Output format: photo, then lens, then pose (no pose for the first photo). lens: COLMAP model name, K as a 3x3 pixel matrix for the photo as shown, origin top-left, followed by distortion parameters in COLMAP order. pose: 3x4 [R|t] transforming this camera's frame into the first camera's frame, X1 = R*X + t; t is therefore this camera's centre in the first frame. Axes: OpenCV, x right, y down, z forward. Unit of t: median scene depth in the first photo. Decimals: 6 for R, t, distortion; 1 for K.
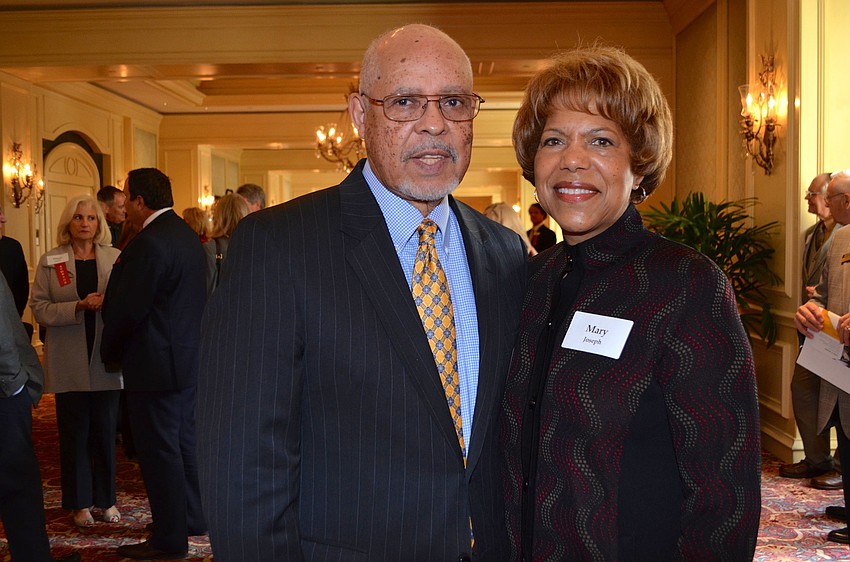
lens RADIAL K [[818.0, 0, 425.0], [0, 818.0, 281.0], [0, 0, 1]] dist [-0.105081, 0.000442]
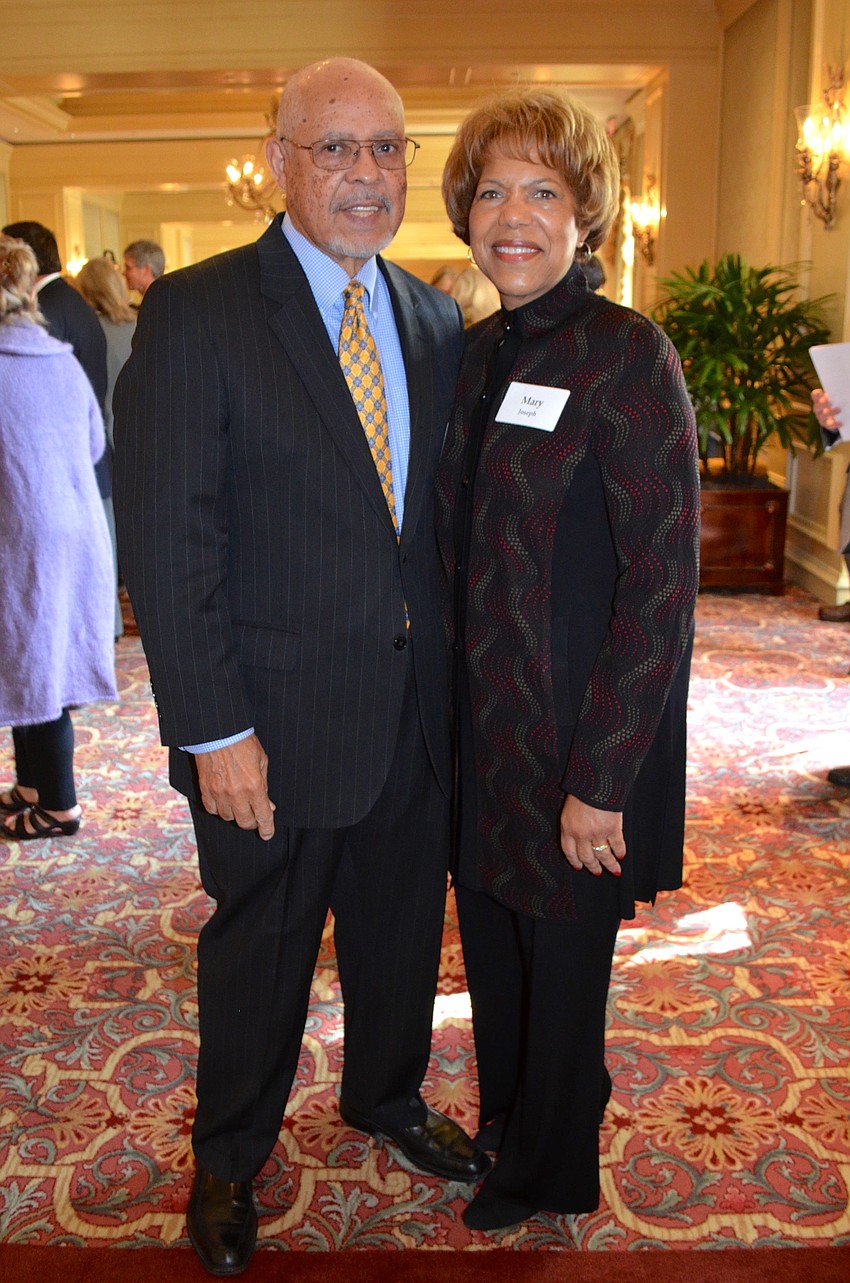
lens RADIAL K [[1240.2, 0, 406.9], [0, 1240.2, 639.4], [0, 0, 1]] dist [0.164371, -0.647878]
pose [[0.999968, -0.002743, 0.007471, 0.048353], [0.001302, 0.982466, 0.186436, 0.059301], [-0.007851, -0.186420, 0.982439, -0.485816]]
